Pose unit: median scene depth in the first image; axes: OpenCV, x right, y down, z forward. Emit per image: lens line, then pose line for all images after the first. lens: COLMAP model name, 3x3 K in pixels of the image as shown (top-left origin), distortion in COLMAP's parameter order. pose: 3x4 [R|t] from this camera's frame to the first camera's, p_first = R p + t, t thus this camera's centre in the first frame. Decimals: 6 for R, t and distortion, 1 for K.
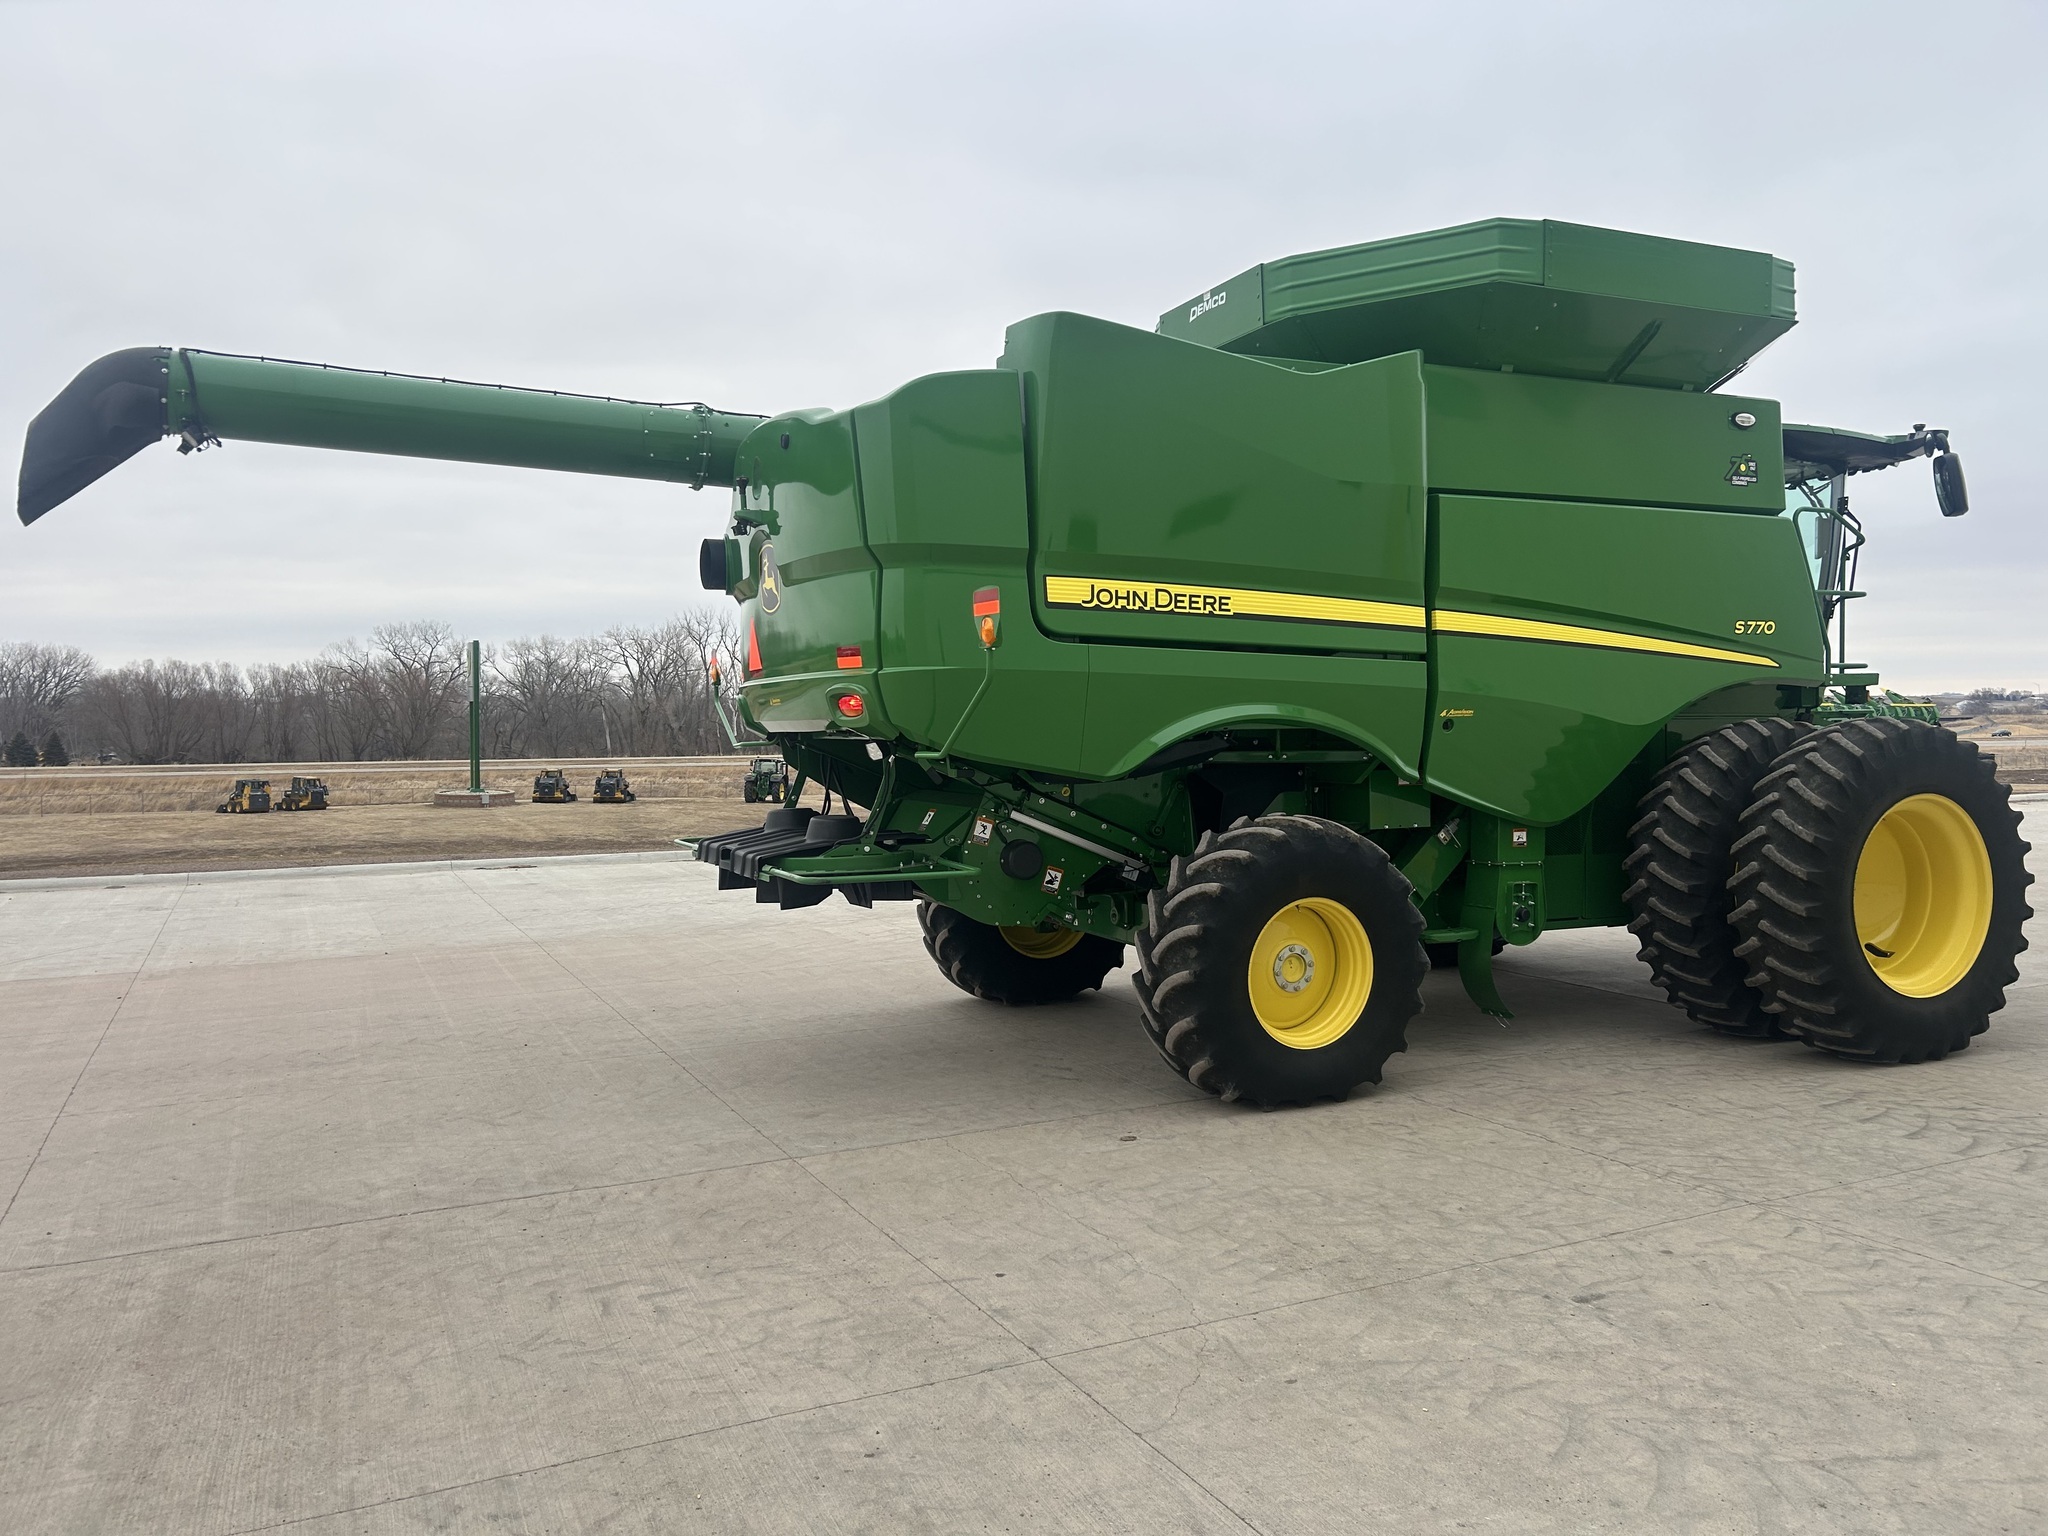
lens RADIAL K [[1528.8, 0, 1040.6], [0, 1528.8, 738.8], [0, 0, 1]] dist [0.048110, -0.050385]
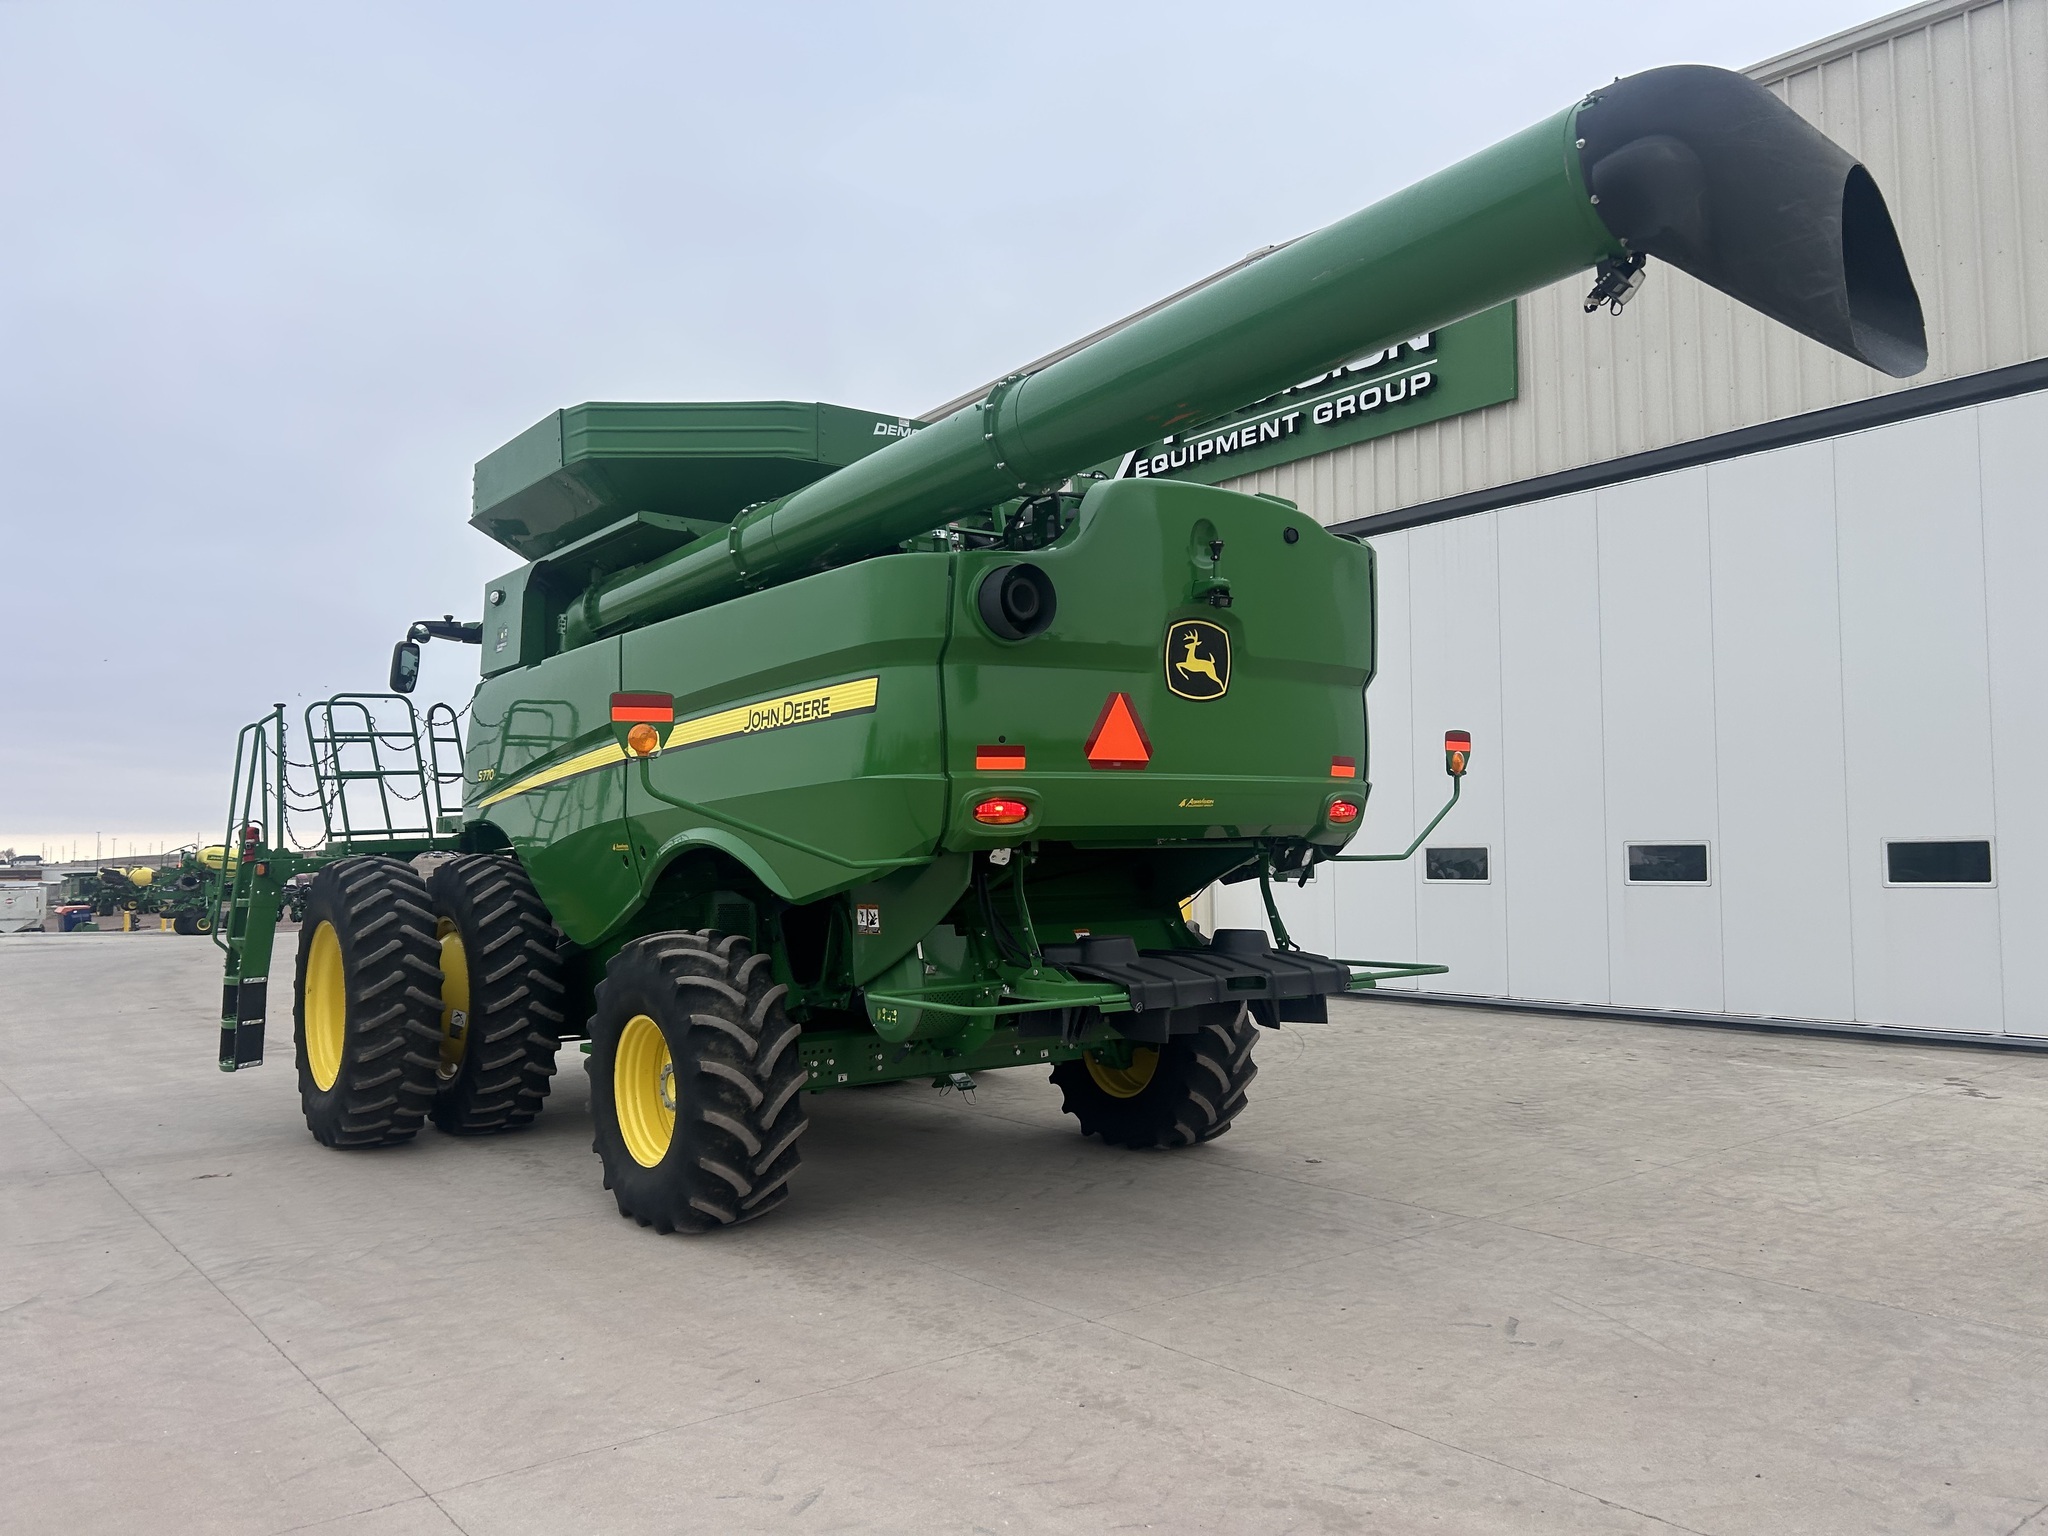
lens RADIAL K [[1528.8, 0, 1029.4], [0, 1528.8, 764.4], [0, 0, 1]] dist [0.048110, -0.050385]
pose [[-0.206917, 0.072184, 0.975692, -1.129584], [0.028549, 0.997295, -0.067728, 0.011059], [-0.977942, 0.013841, -0.208419, 1.447891]]
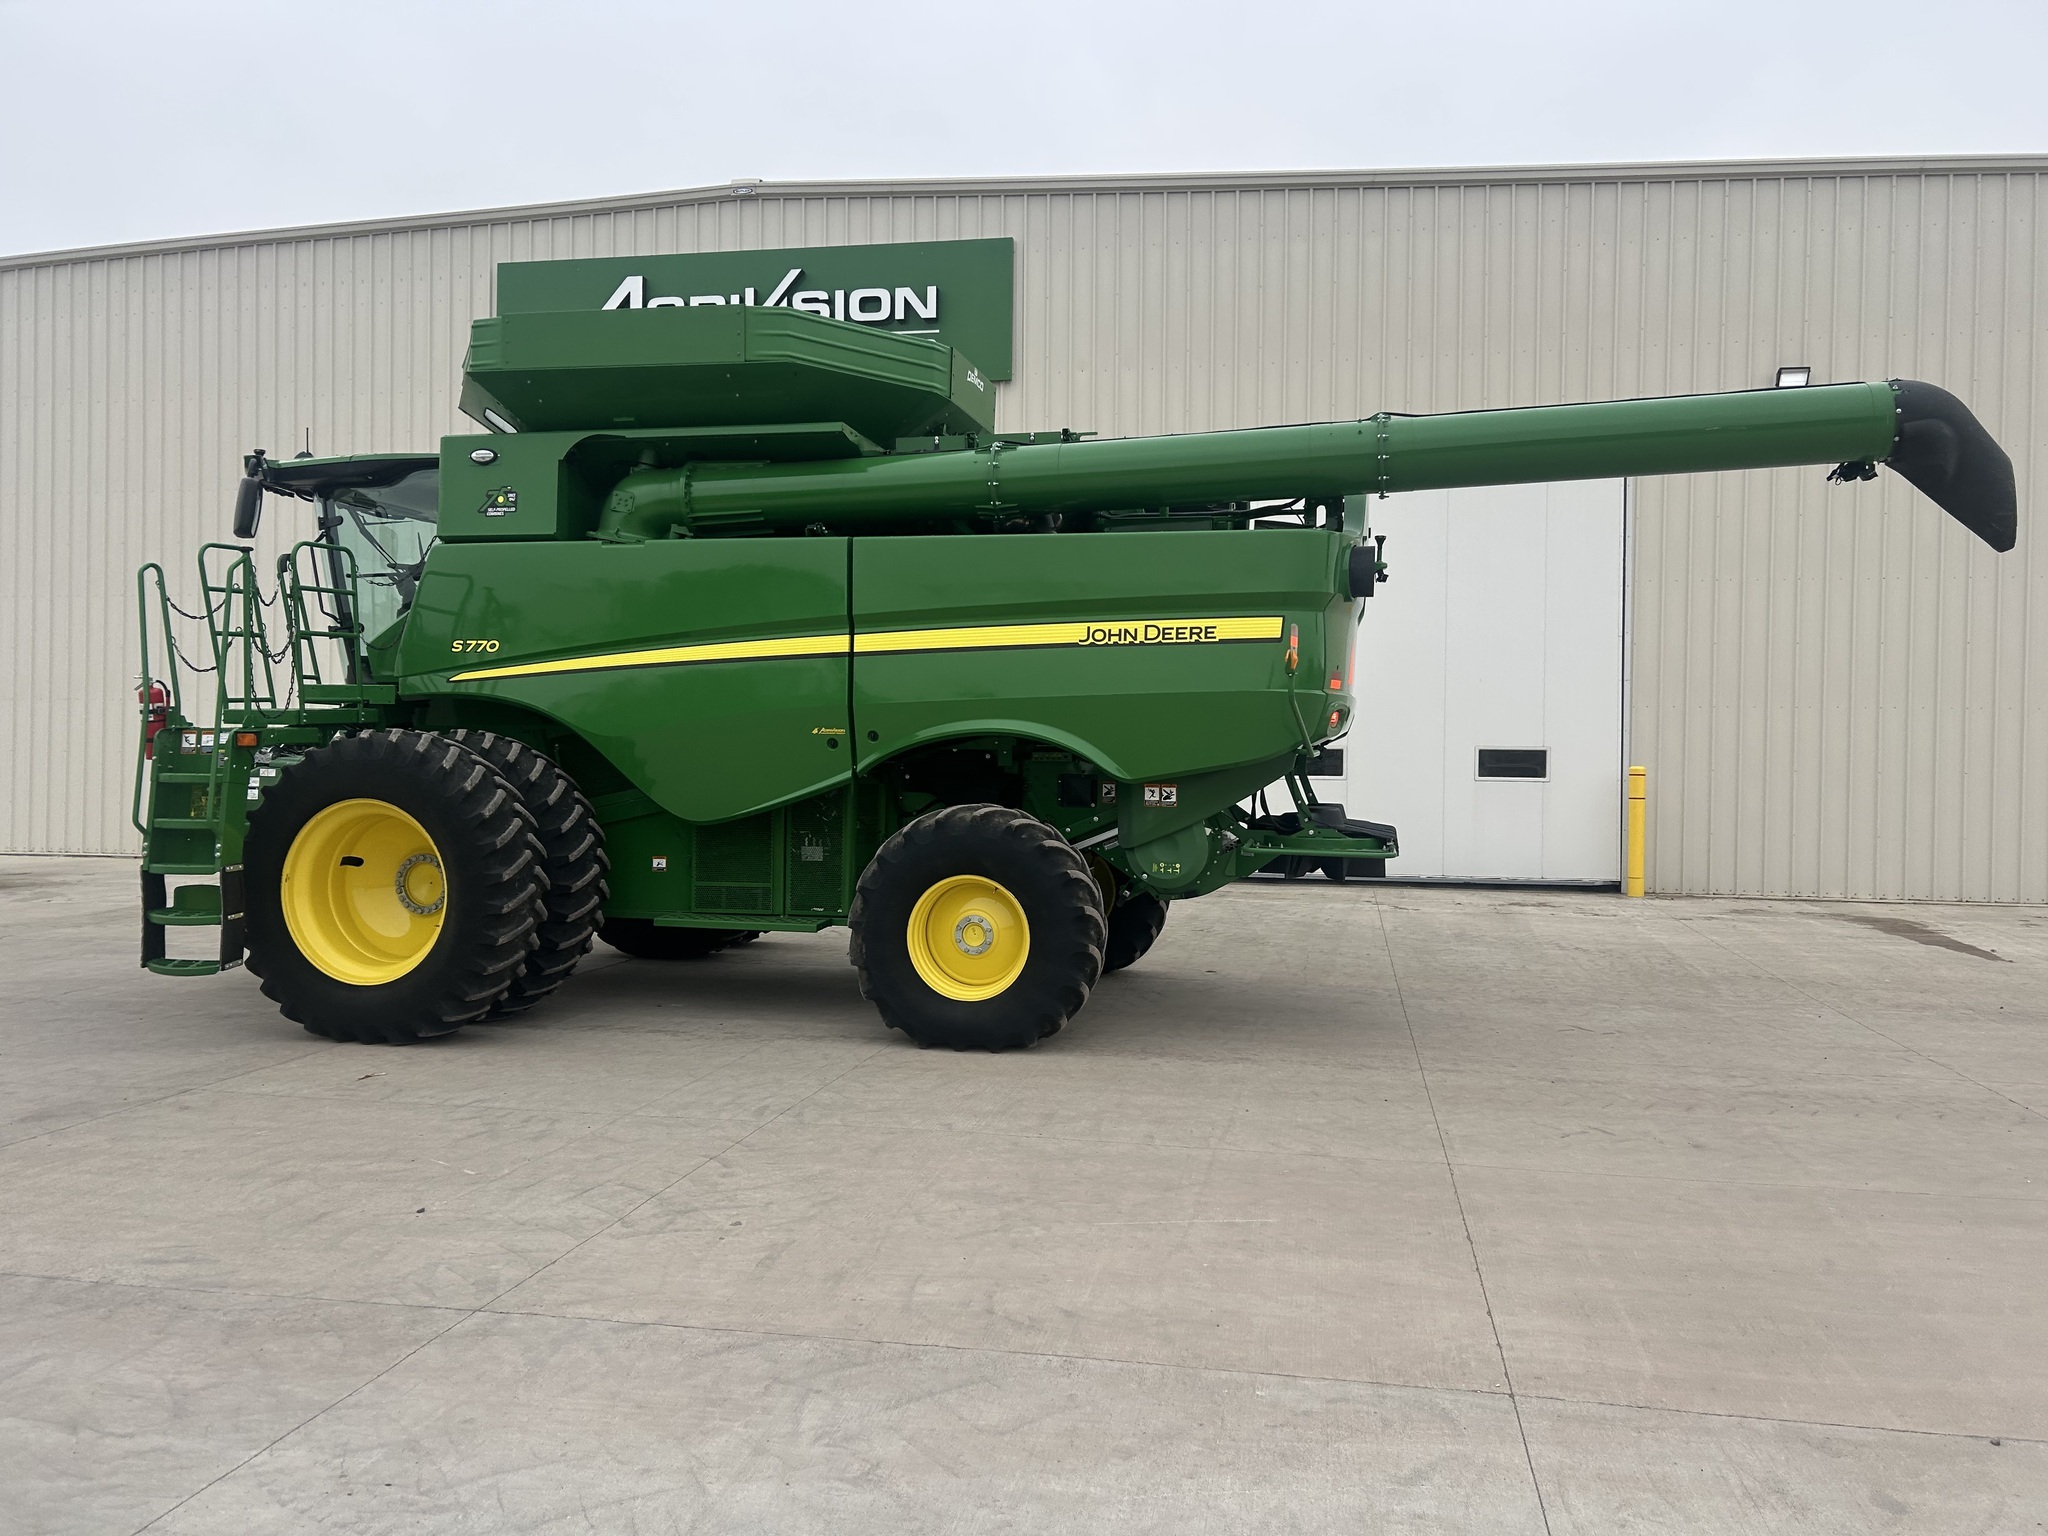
lens RADIAL K [[1528.8, 0, 1039.1], [0, 1528.8, 762.4], [0, 0, 1]] dist [0.048110, -0.050385]
pose [[-0.796302, -0.003189, 0.604890, -0.825544], [0.005805, 0.999900, 0.012913, -0.003888], [-0.604871, 0.013794, -0.796204, 2.447117]]
